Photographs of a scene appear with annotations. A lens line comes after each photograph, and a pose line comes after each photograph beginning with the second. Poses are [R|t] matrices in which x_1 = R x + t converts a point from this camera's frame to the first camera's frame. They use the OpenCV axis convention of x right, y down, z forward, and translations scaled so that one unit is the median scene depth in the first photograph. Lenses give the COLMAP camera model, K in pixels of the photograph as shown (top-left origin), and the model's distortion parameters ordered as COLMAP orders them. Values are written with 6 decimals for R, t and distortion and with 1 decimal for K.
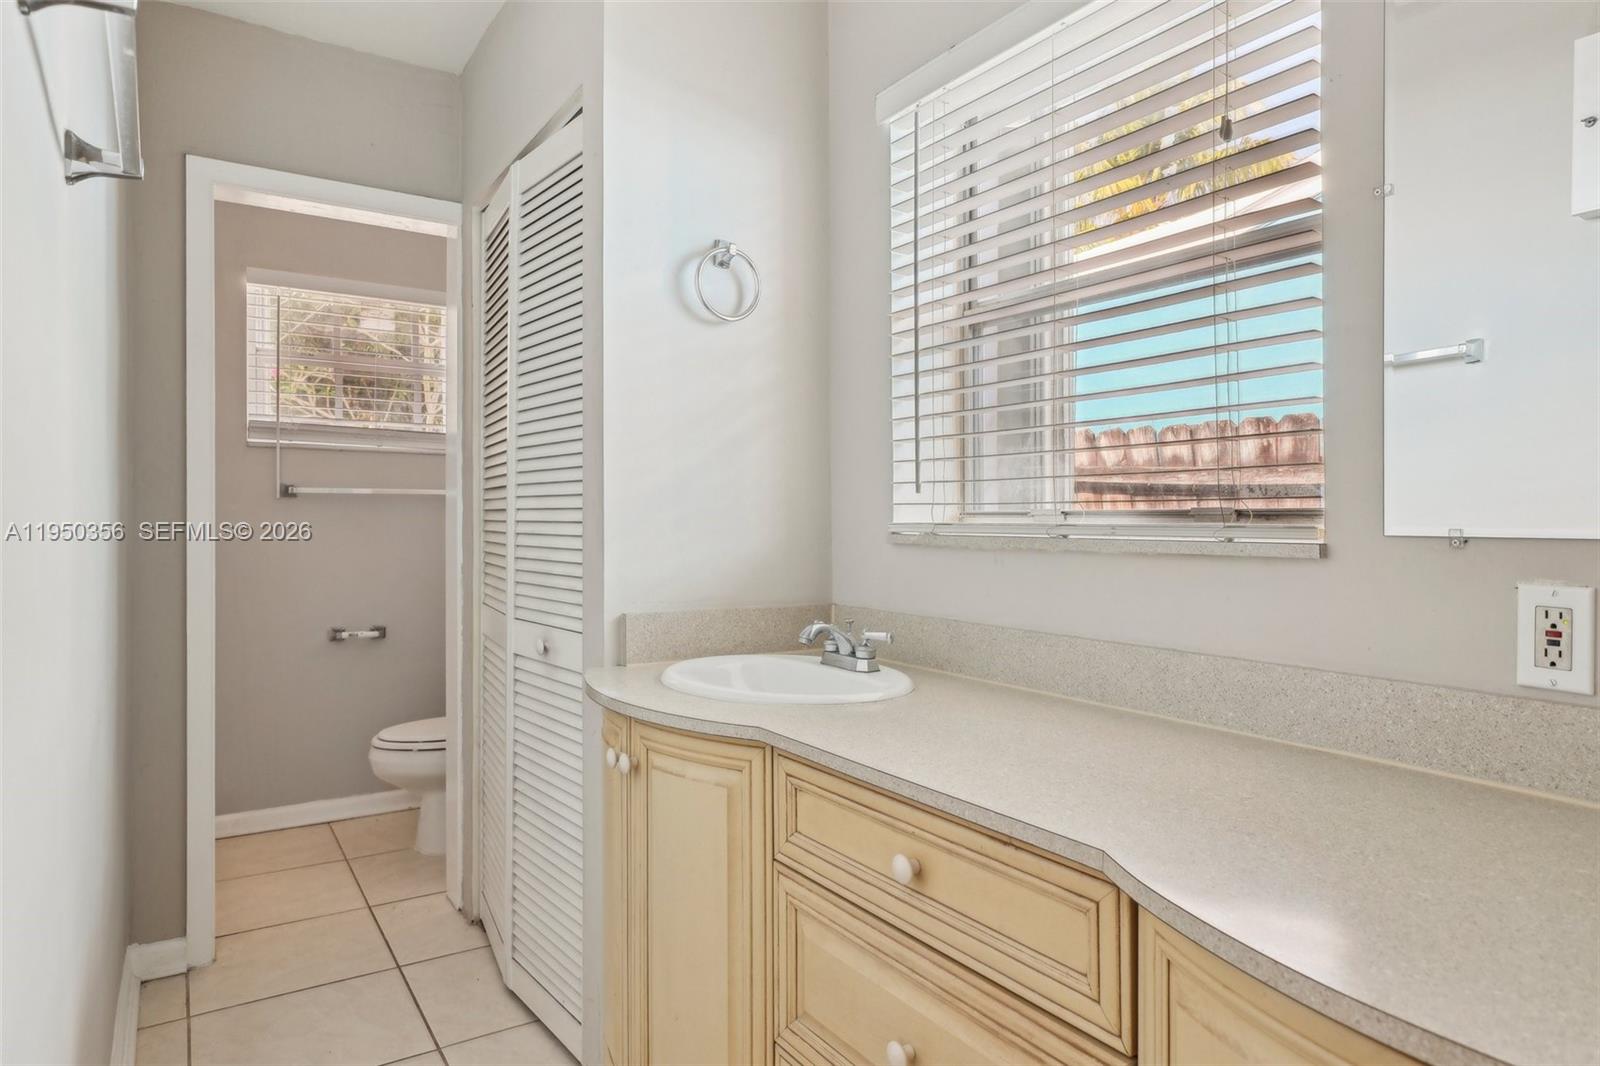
lens RADIAL K [[949.4, 0, 811.7], [0, 949.4, 531.3], [0, 0, 1]] dist [-0.001442, -0.000753]
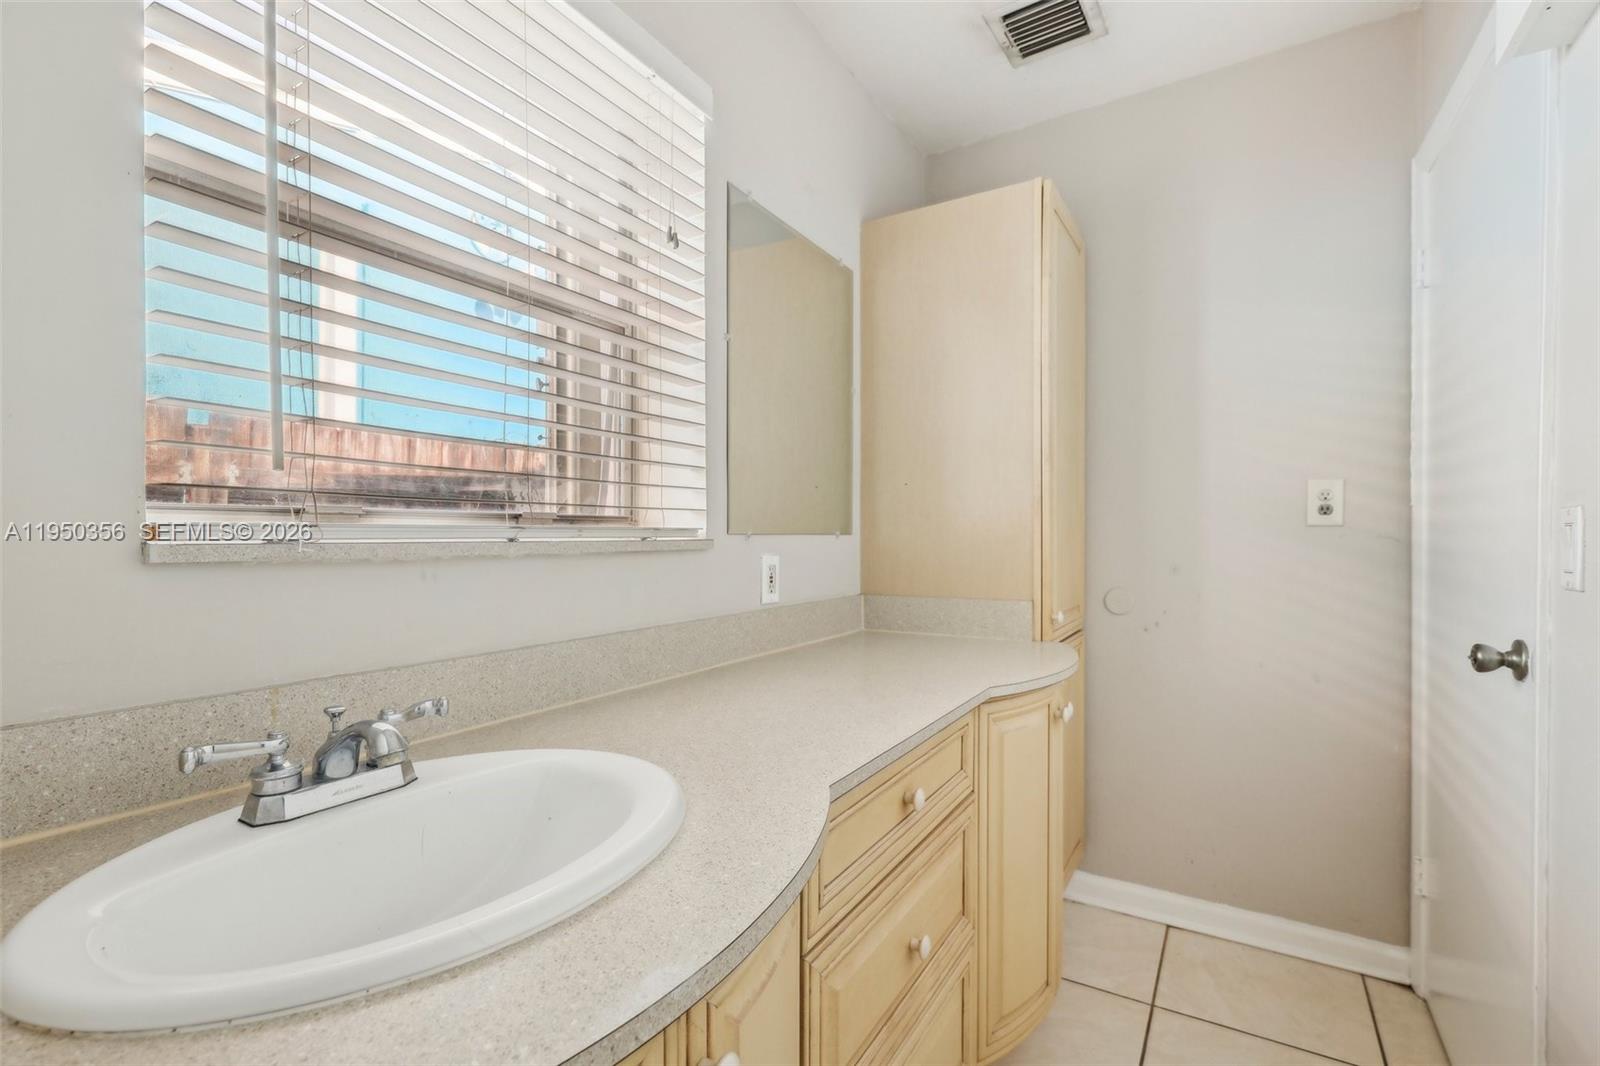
lens RADIAL K [[737.2, 0, 816.6], [0, 737.2, 532.0], [0, 0, 1]] dist [0.011477, 0.000158]
pose [[-0.449340, -0.003015, 0.893356, -0.523029], [0.008762, 0.999931, 0.007782, -0.005559], [-0.893318, 0.011324, -0.449283, 1.133676]]
